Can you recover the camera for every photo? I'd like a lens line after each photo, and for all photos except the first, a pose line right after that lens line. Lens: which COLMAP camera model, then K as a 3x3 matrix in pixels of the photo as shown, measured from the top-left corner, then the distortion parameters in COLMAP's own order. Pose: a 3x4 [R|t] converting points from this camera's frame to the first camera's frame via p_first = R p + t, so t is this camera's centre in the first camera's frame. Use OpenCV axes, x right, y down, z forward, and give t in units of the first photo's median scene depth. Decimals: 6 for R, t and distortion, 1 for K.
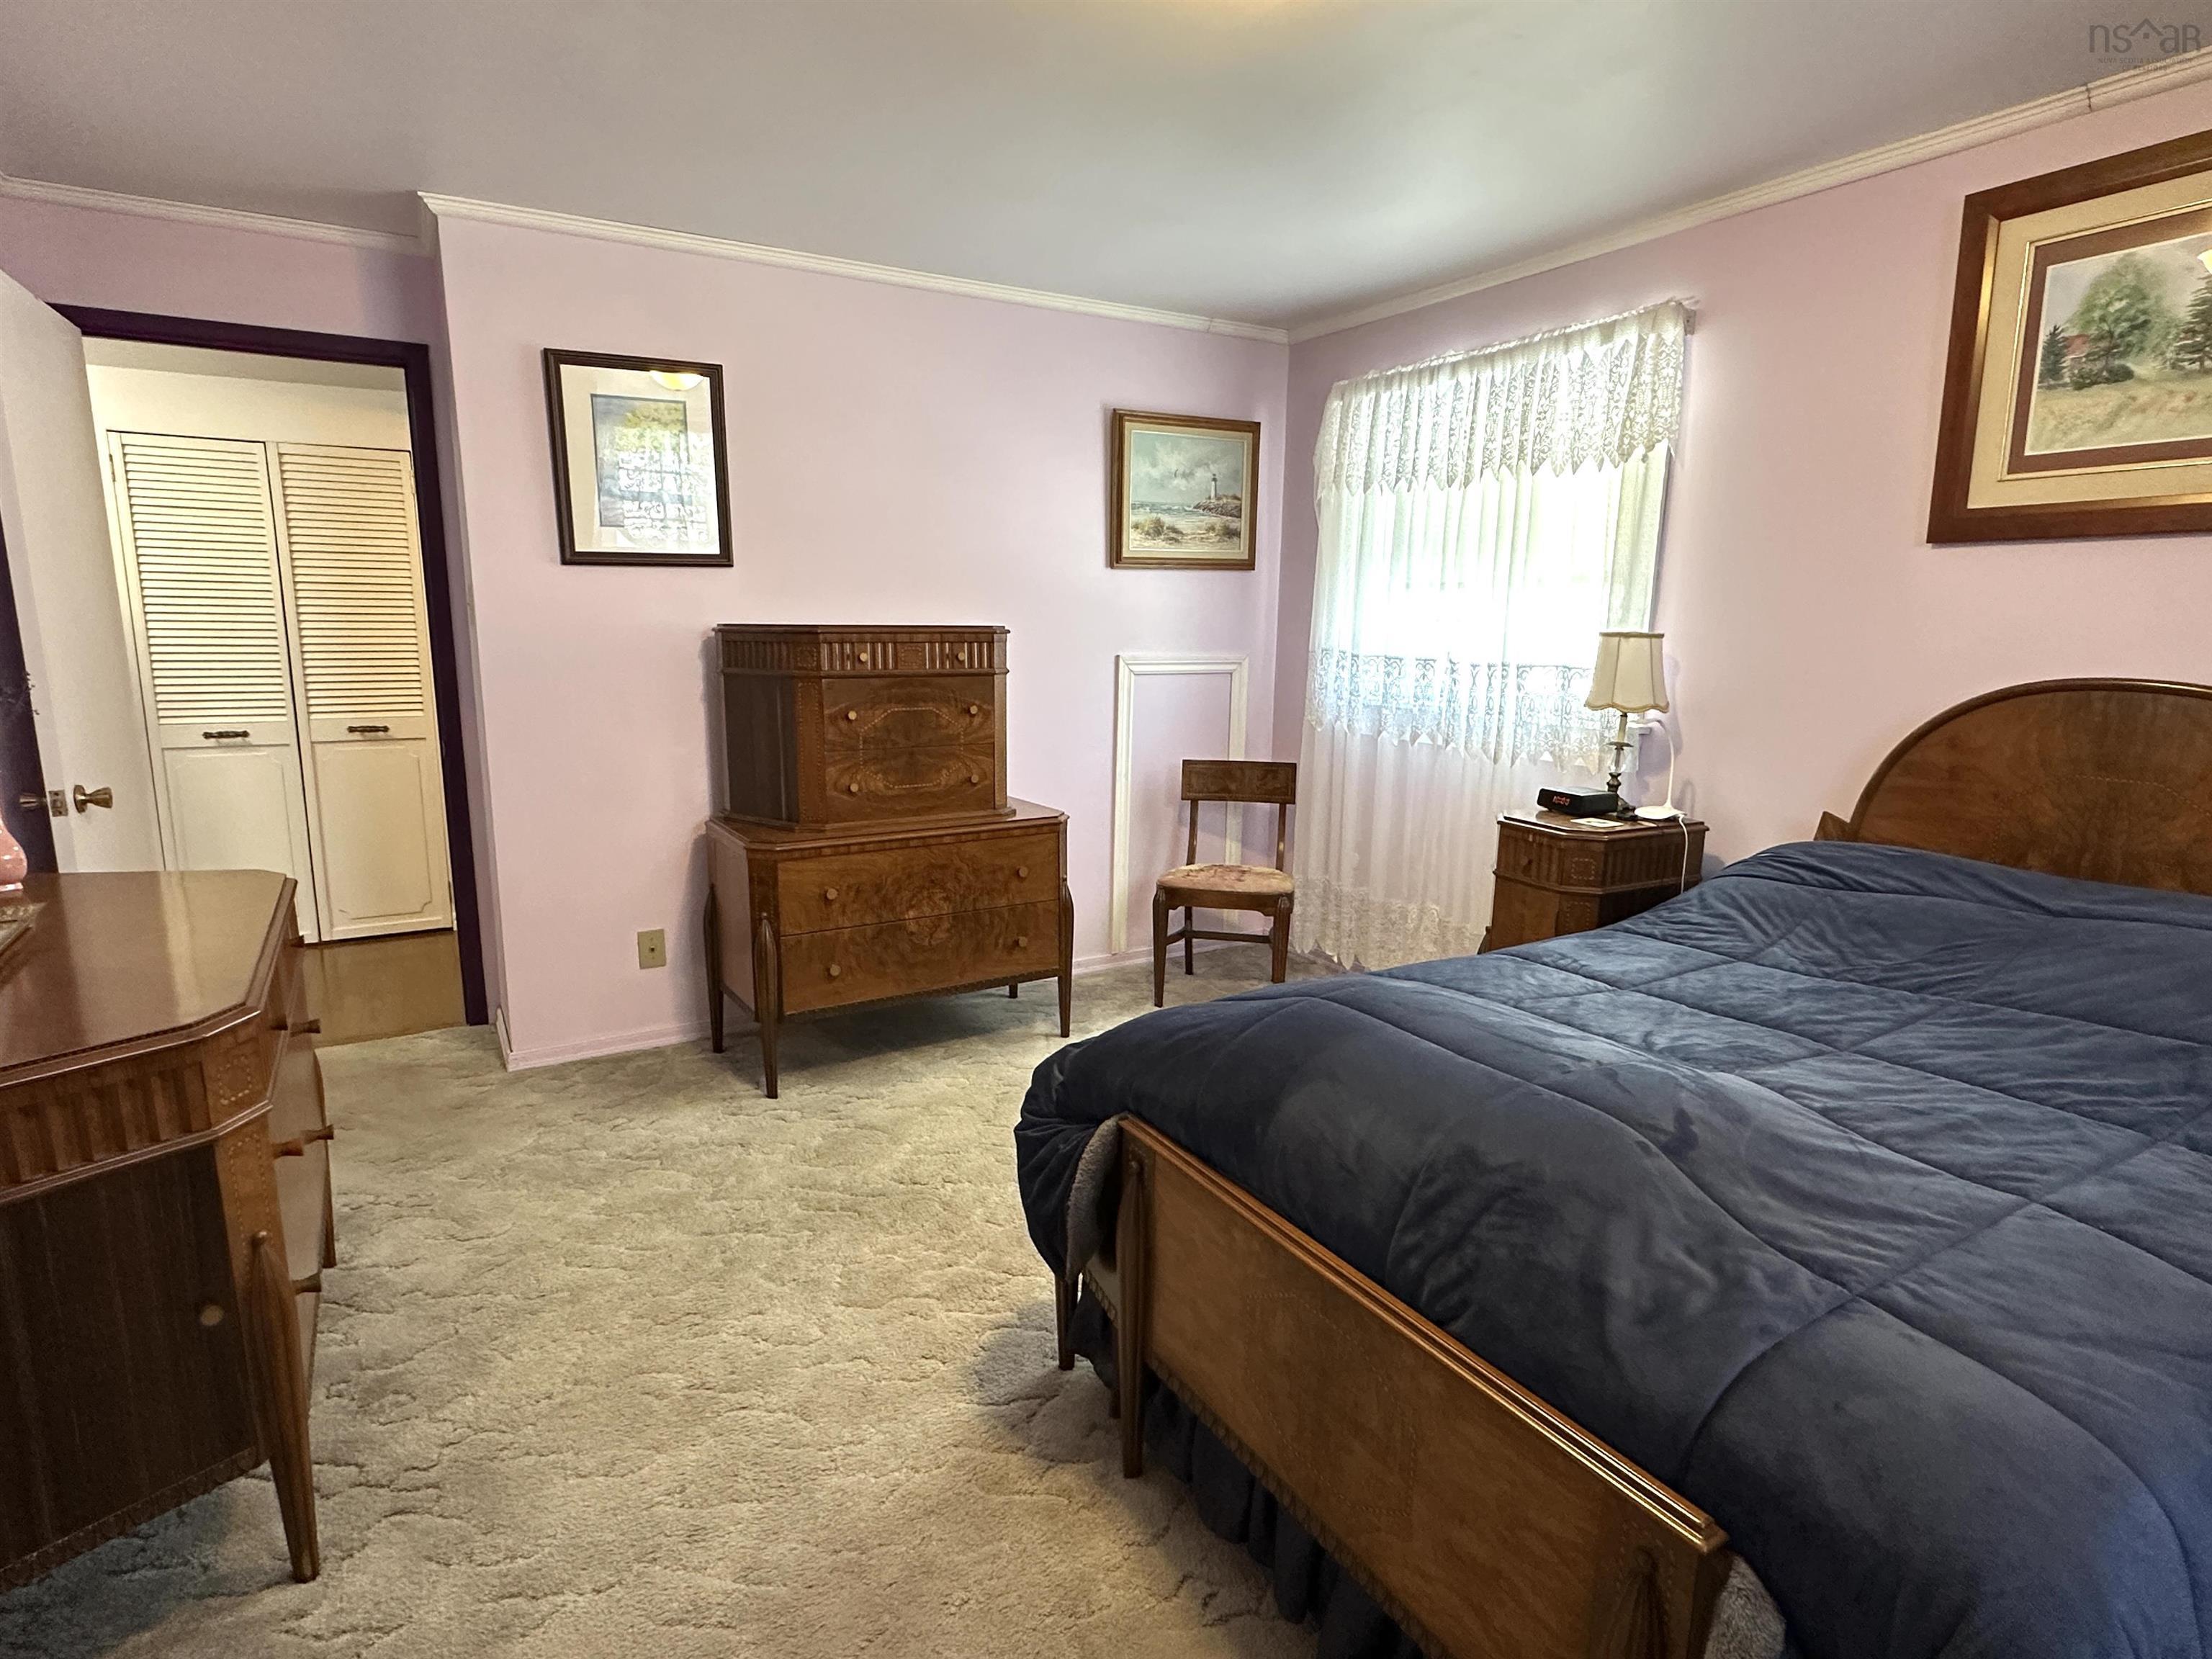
lens RADIAL K [[1156.6, 0, 1108.3], [0, 1156.6, 834.2], [0, 0, 1]] dist [-0.002927, -0.001144]
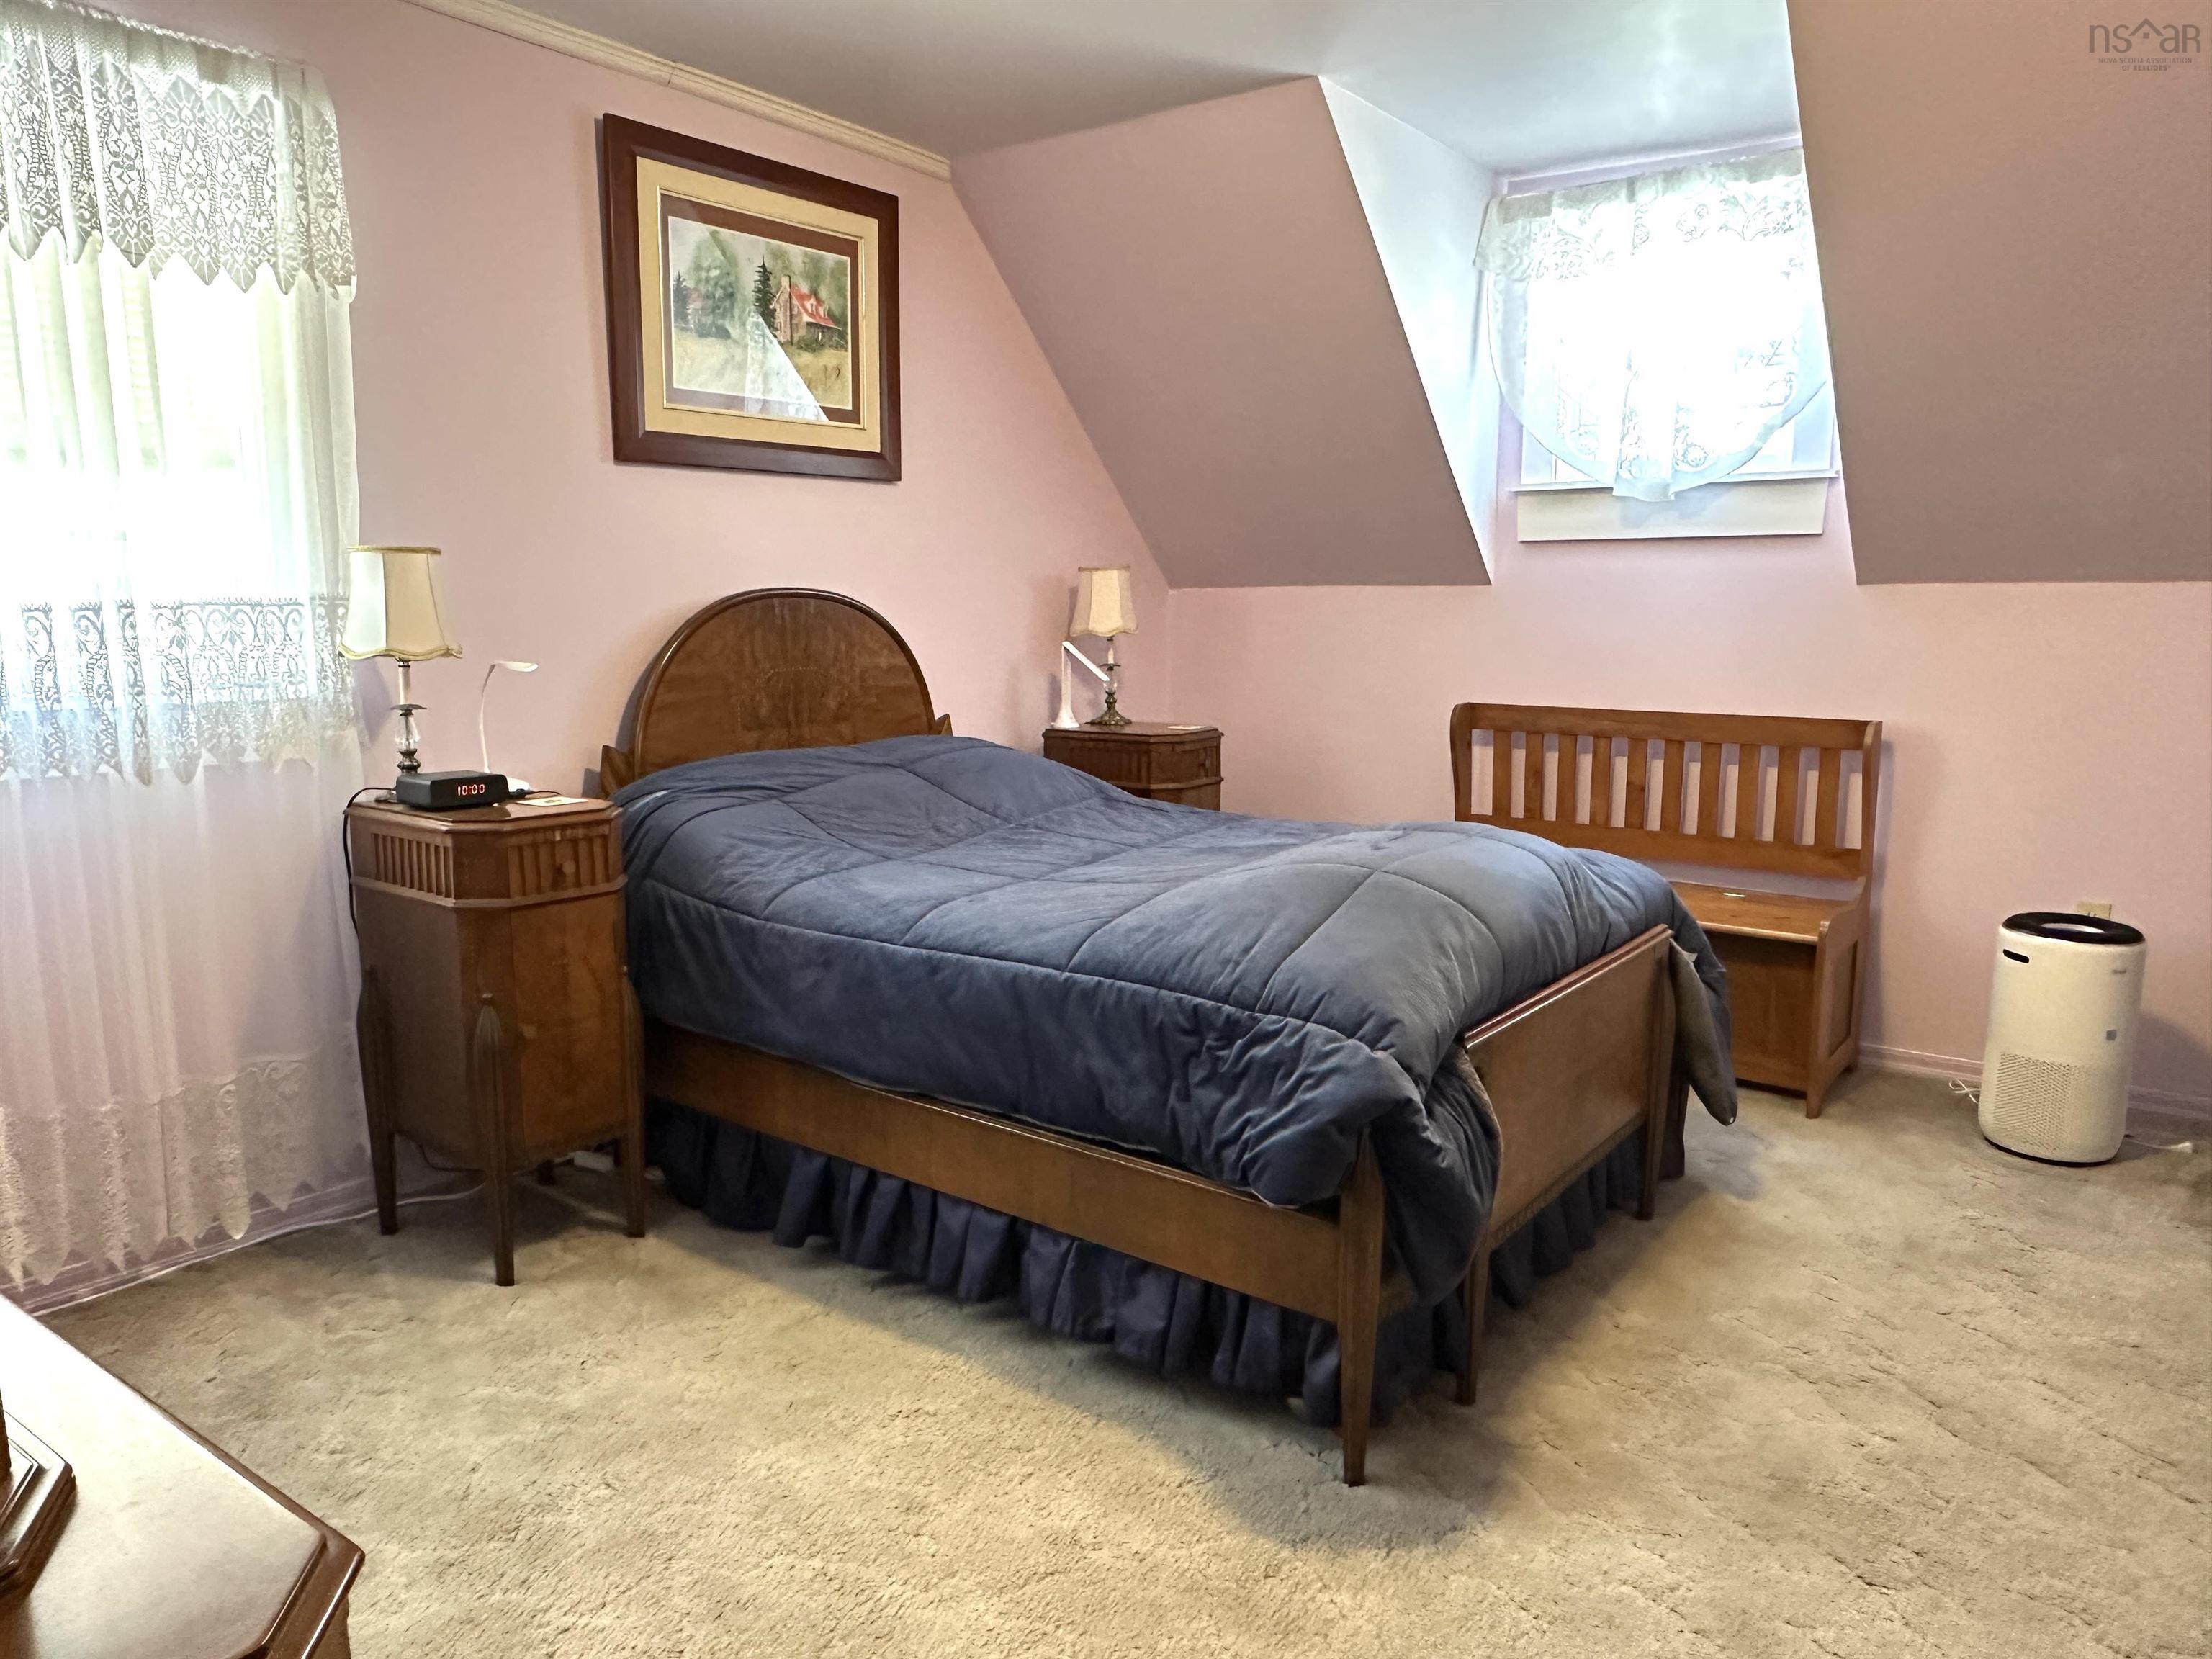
lens RADIAL K [[1468.5, 0, 1111.5], [0, 1468.5, 830.6], [0, 0, 1]] dist [0.000789, -0.000978]
pose [[-0.359312, -0.159856, 0.919424, -0.709129], [0.167517, 0.958168, 0.232059, -0.184614], [-0.918059, 0.237401, -0.317502, 1.186852]]
